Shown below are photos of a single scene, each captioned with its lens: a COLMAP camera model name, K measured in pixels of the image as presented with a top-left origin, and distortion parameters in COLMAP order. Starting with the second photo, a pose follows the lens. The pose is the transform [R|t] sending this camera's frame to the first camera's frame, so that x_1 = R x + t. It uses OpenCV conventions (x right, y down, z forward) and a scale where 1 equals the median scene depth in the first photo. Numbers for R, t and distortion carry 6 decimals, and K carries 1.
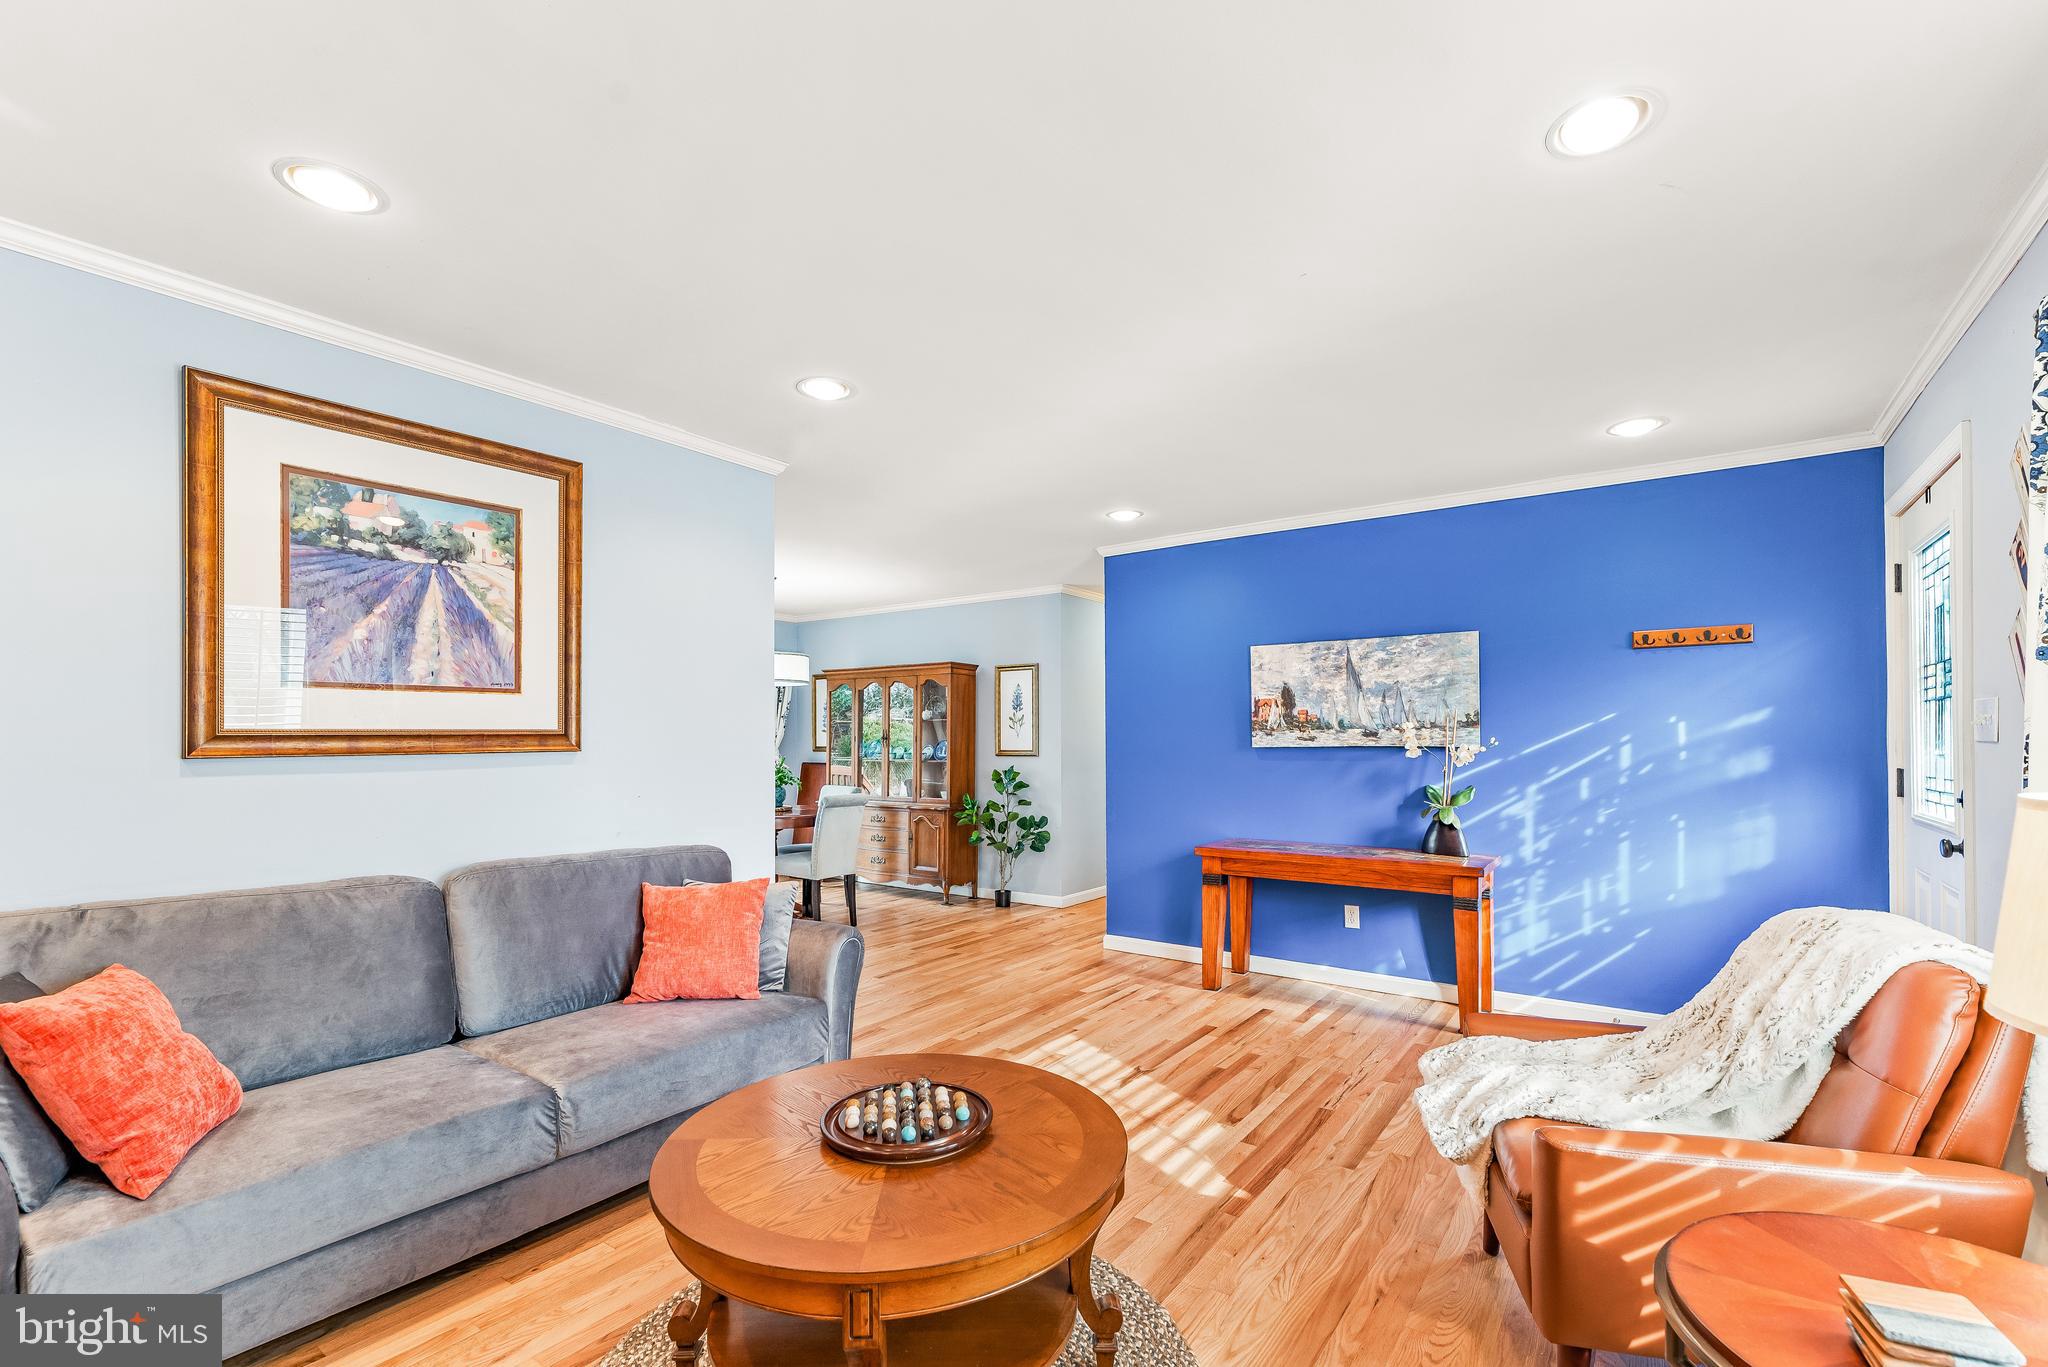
lens RADIAL K [[887.3, 0, 1029.1], [0, 887.3, 731.2], [0, 0, 1]] dist [-0.011841, -0.000043]
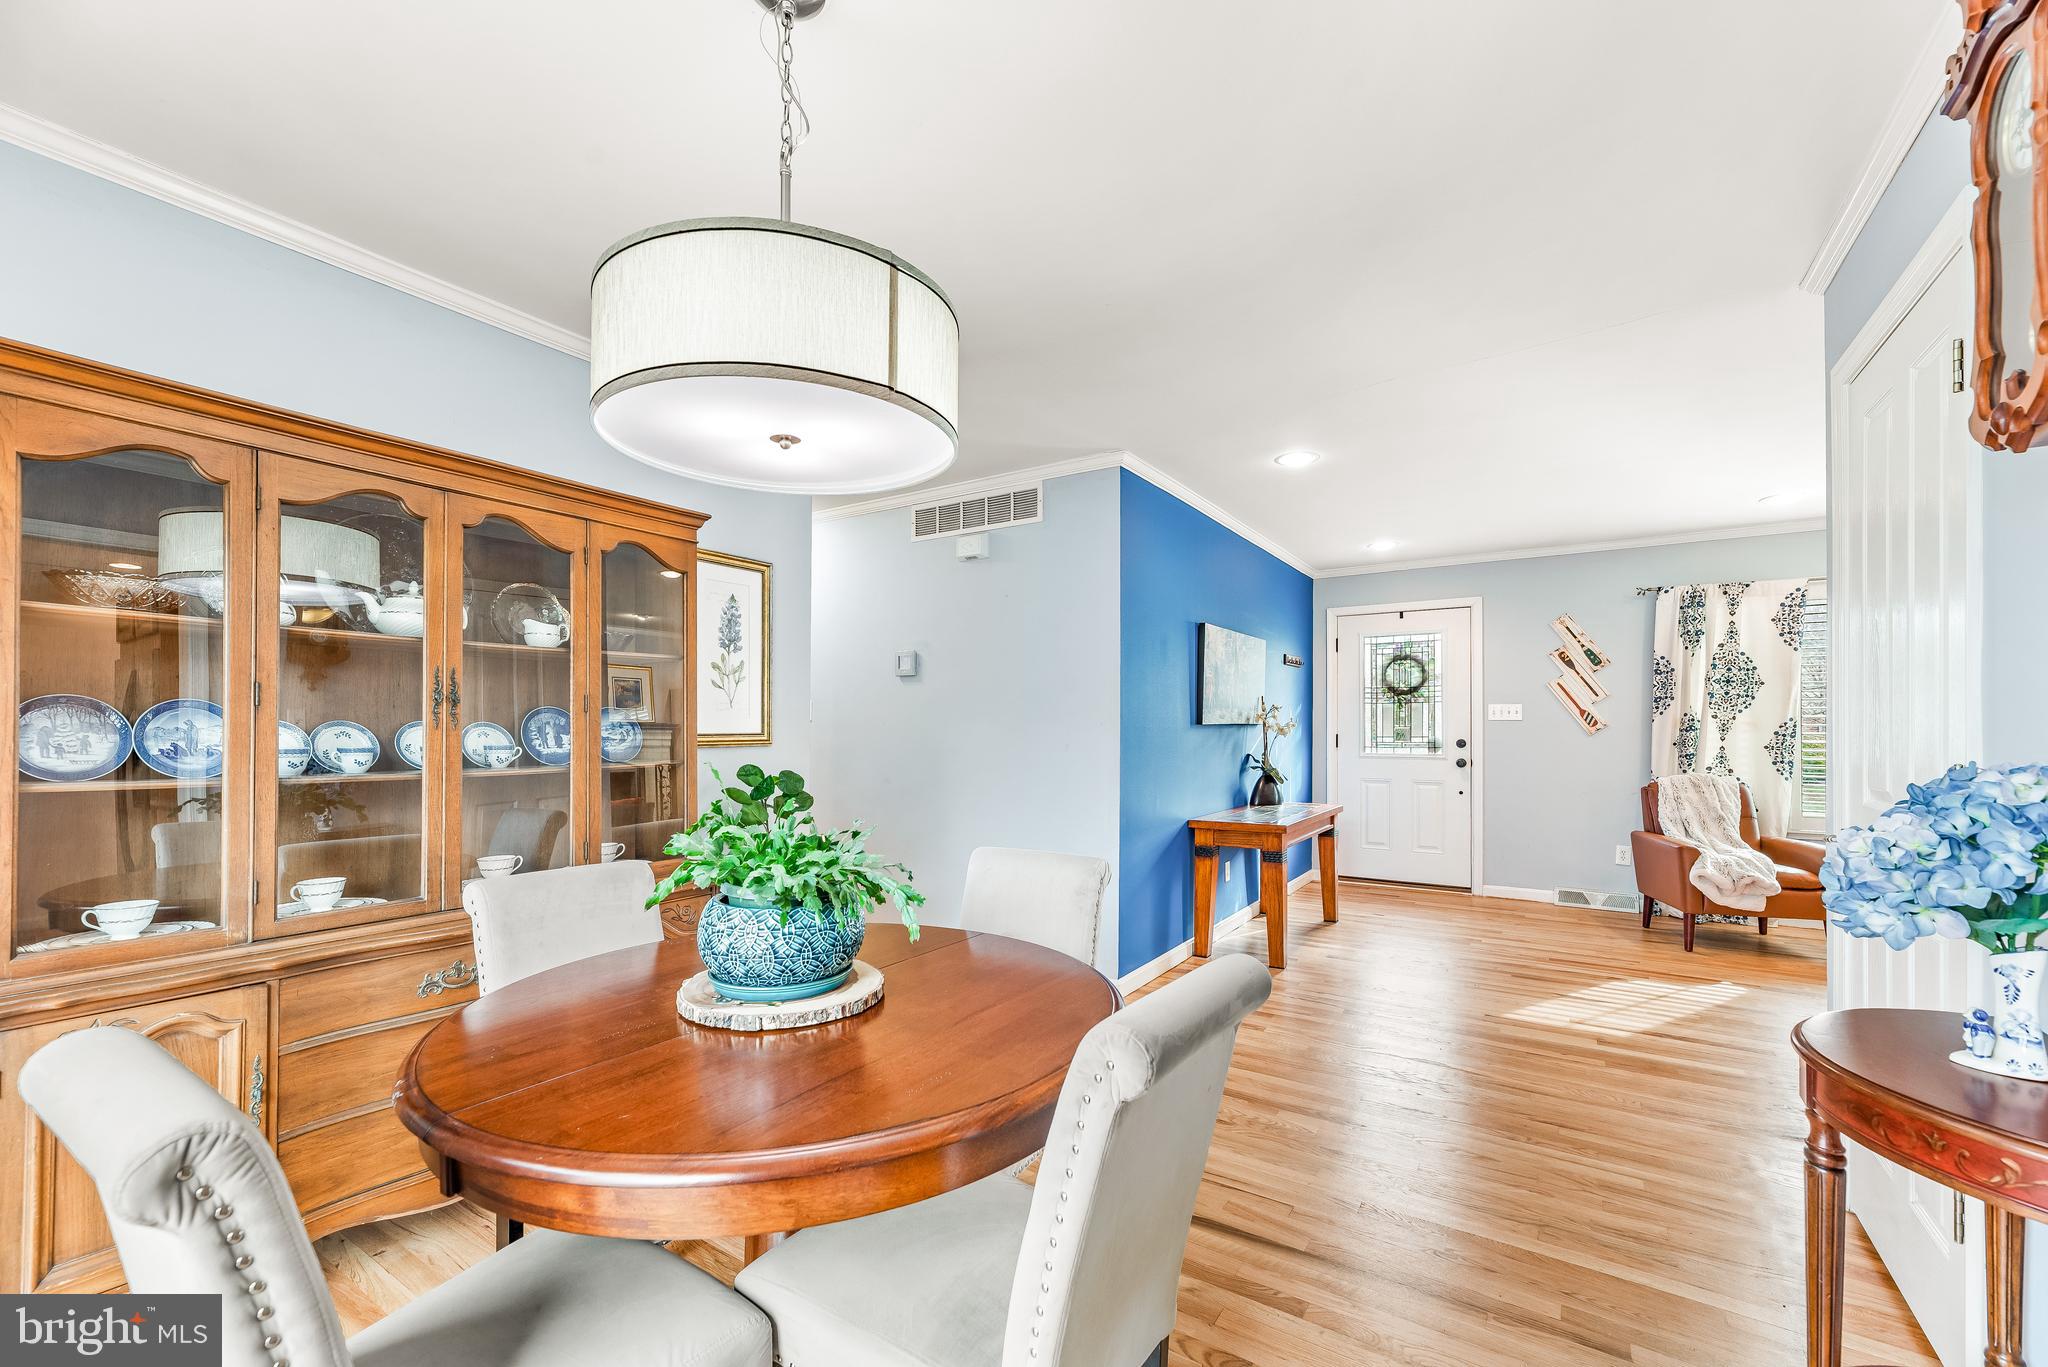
lens RADIAL K [[829.8, 0, 1018.9], [0, 829.8, 723.1], [0, 0, 1]] dist [0.001598, -0.000636]
pose [[-0.034592, 0.008073, 0.999369, -0.730745], [-0.009472, 0.999920, -0.008405, 0.028428], [-0.999357, -0.009756, -0.034513, 1.349203]]
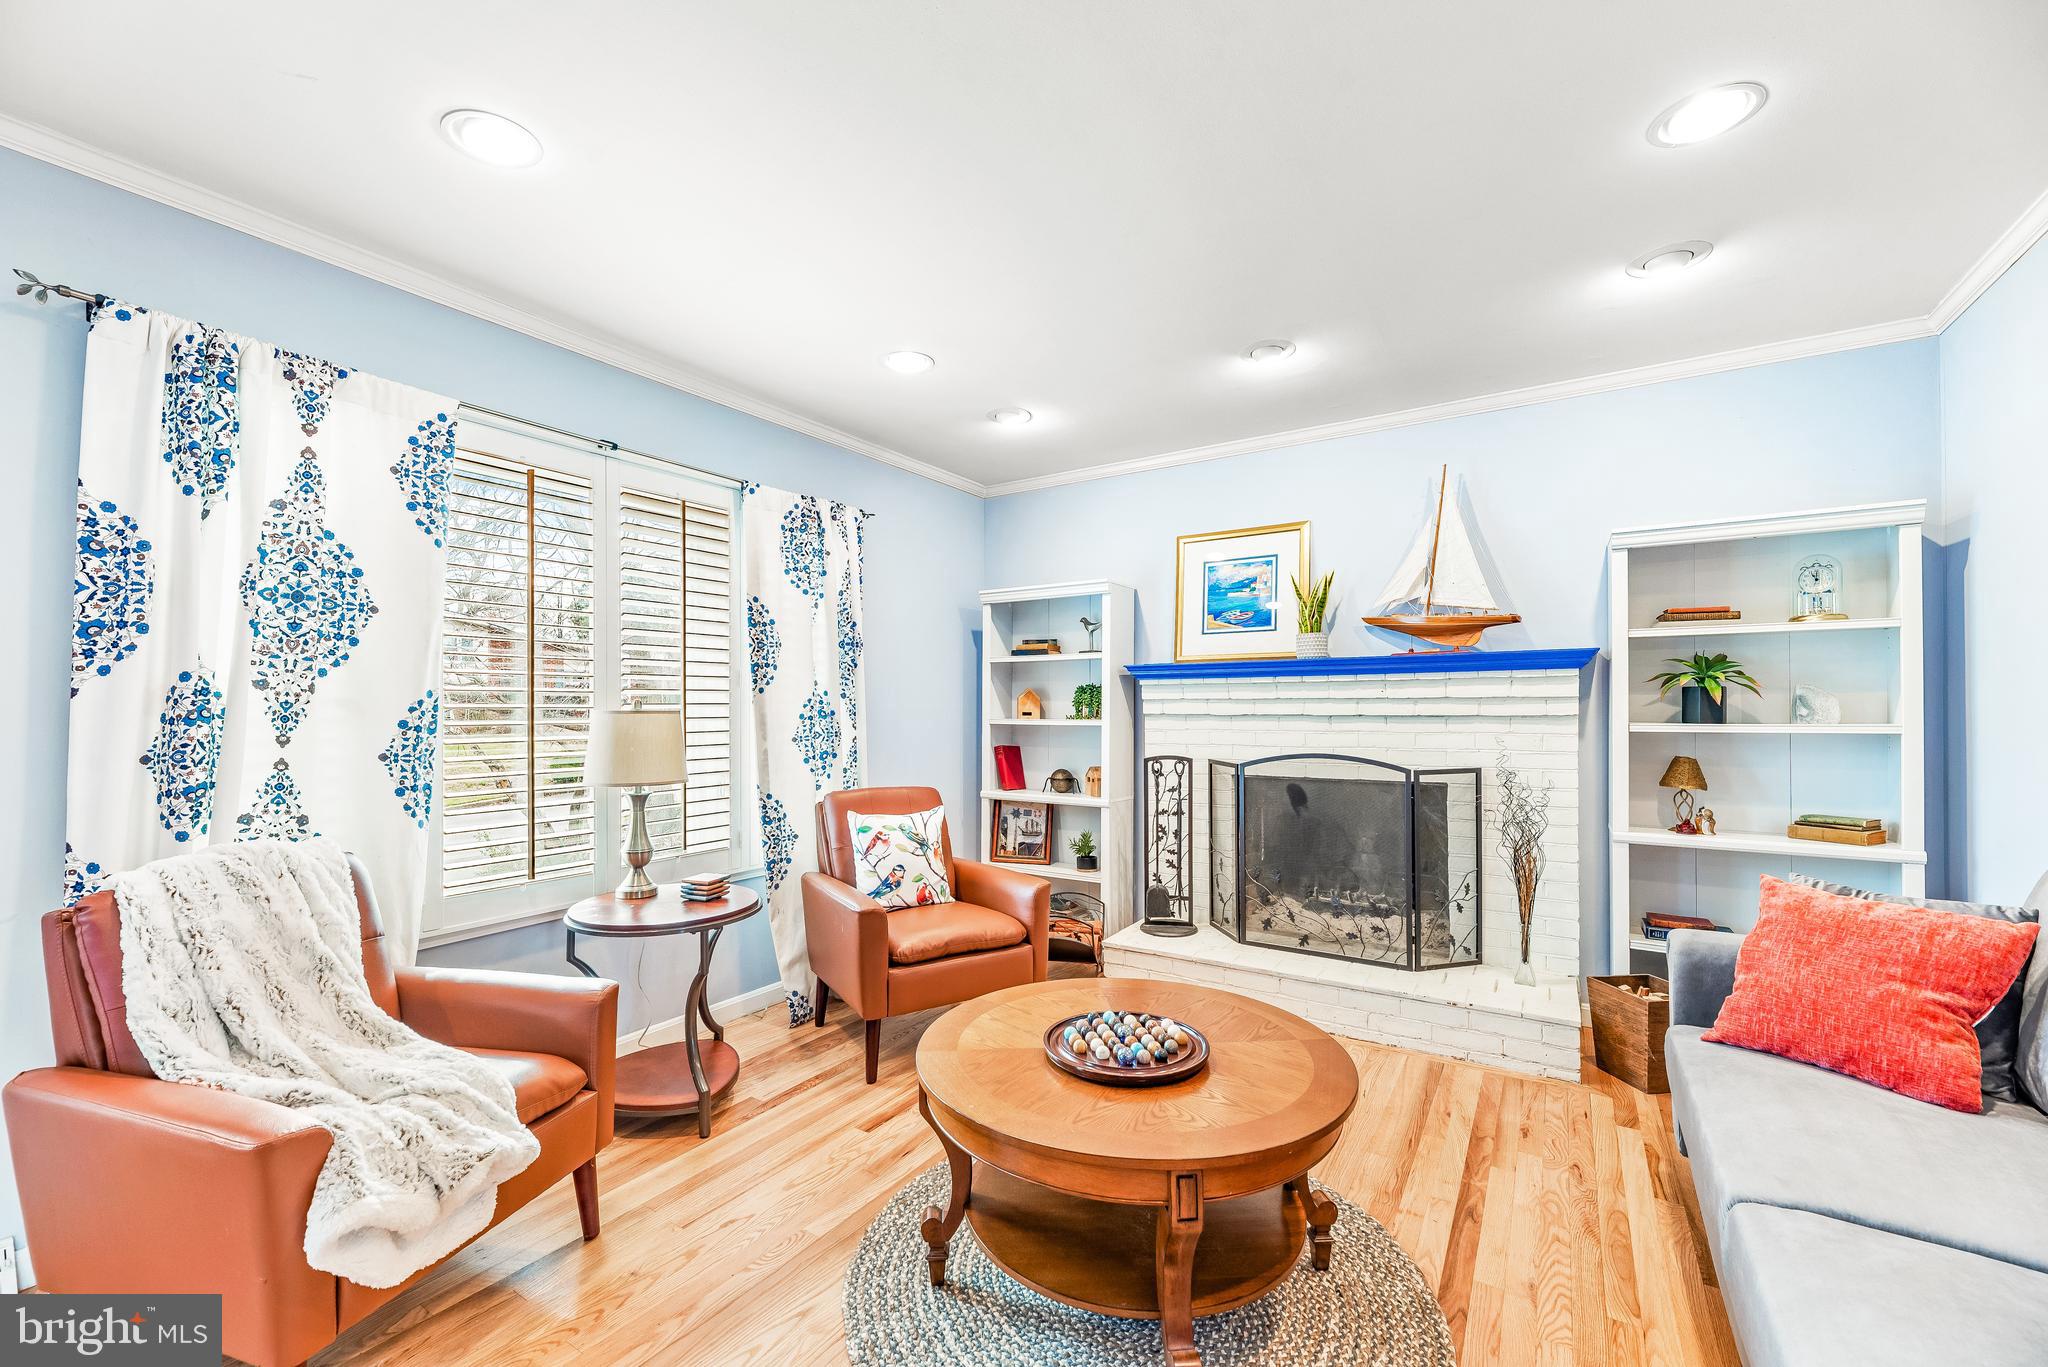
lens RADIAL K [[829.8, 0, 1005.5], [0, 829.8, 704.4], [0, 0, 1]] dist [0.001598, -0.000636]
pose [[-0.999324, 0.006889, -0.036122, 0.015379], [0.007440, 0.999858, -0.015130, 0.021185], [0.036012, -0.015388, -0.999233, 0.796738]]
